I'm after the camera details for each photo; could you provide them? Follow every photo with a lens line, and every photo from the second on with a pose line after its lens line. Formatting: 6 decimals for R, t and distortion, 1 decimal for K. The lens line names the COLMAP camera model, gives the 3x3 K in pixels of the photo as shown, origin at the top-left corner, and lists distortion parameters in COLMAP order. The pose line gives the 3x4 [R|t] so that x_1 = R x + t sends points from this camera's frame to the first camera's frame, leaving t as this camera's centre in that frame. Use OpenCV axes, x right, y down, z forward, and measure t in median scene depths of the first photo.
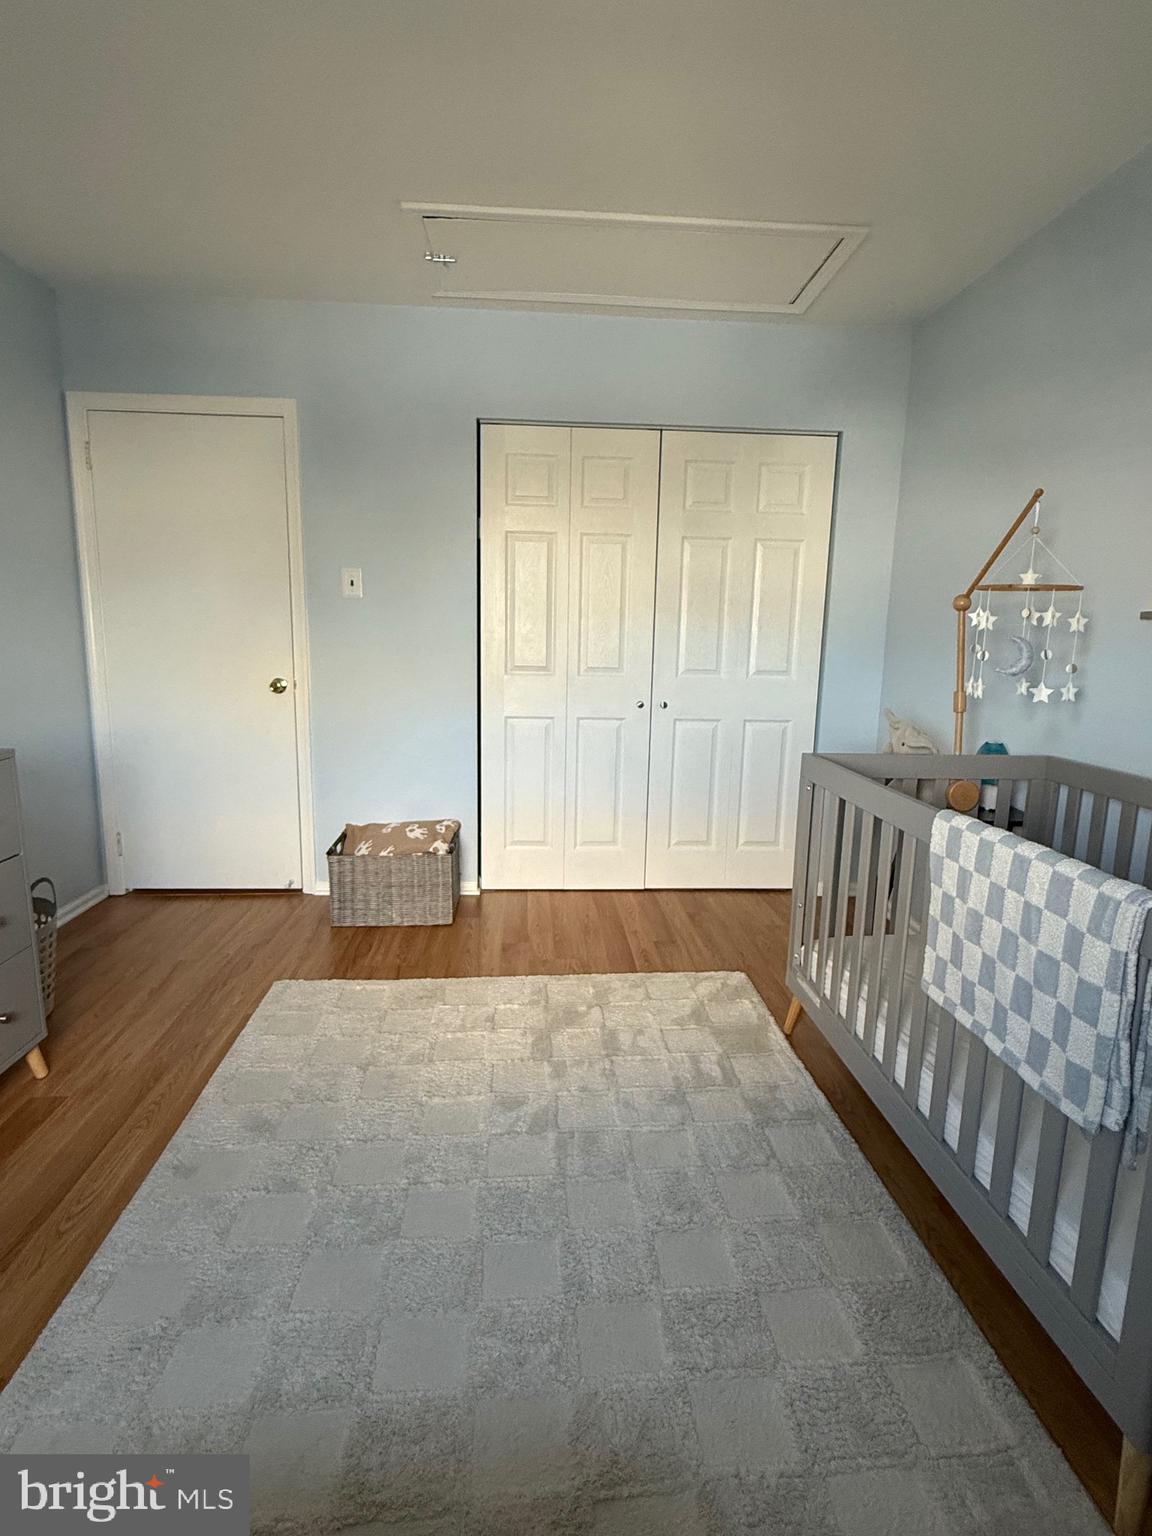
lens RADIAL K [[762.3, 0, 576.0], [0, 762.3, 768.0], [0, 0, 1]] dist [0.000058, -0.000016]
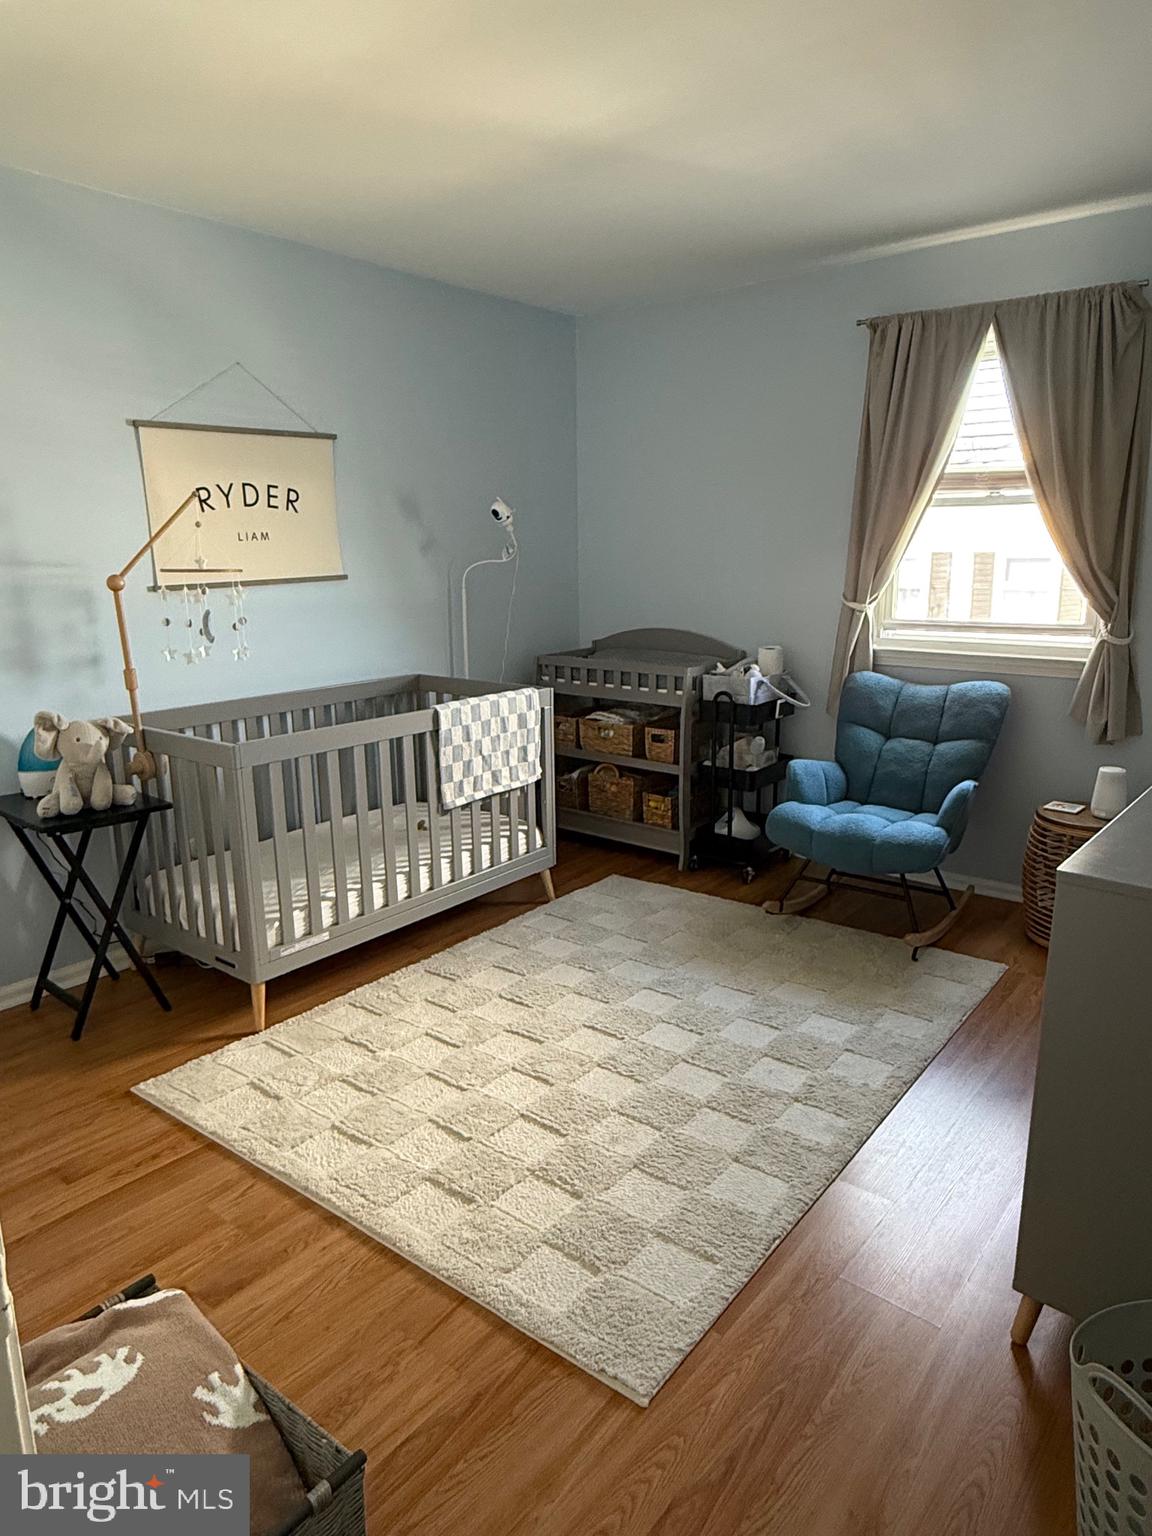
lens RADIAL K [[992.6, 0, 576.0], [0, 992.6, 768.0], [0, 0, 1]] dist [0.002352, 0.000469]
pose [[-0.731858, -0.159026, 0.662642, -0.783645], [0.119333, 0.927457, 0.354376, -0.354692], [-0.670928, 0.338428, -0.659790, 1.425853]]
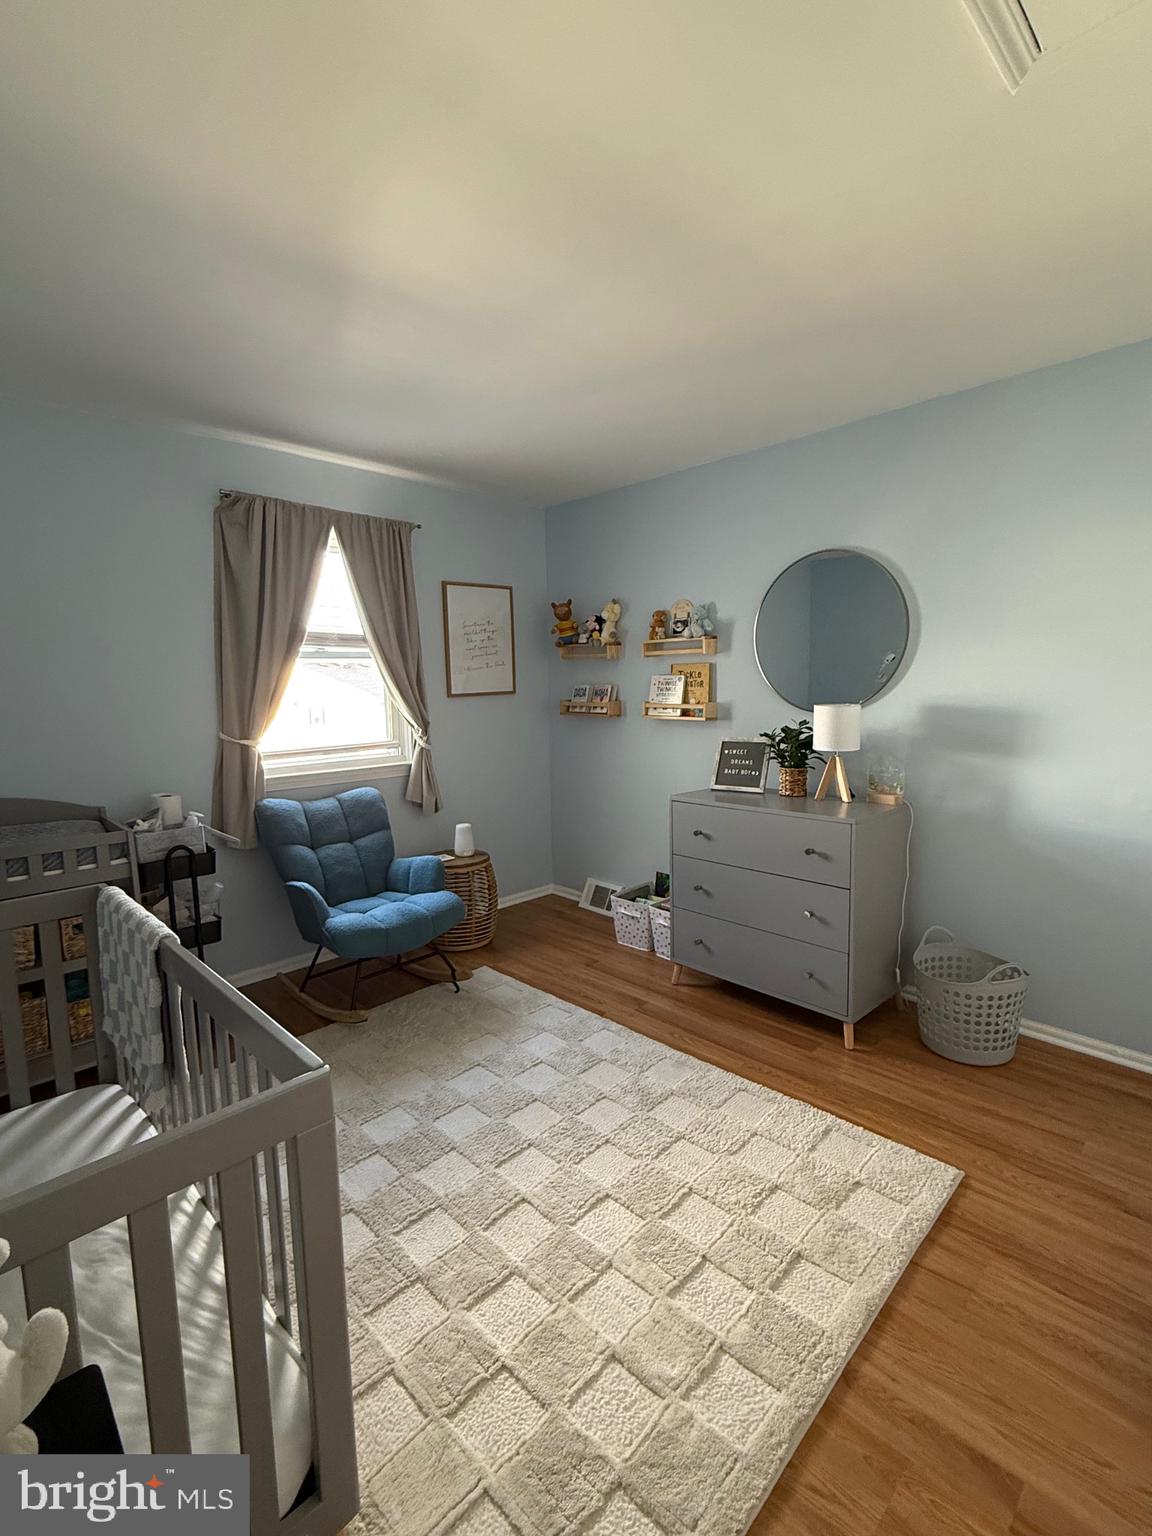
lens RADIAL K [[719.3, 0, 576.0], [0, 719.3, 768.0], [0, 0, 1]] dist [-0.014243, 0.012794]
pose [[-0.753234, 0.081503, -0.652684, 0.432605], [-0.111923, 0.961940, 0.249287, -0.316663], [0.648161, 0.260822, -0.715444, 1.273505]]
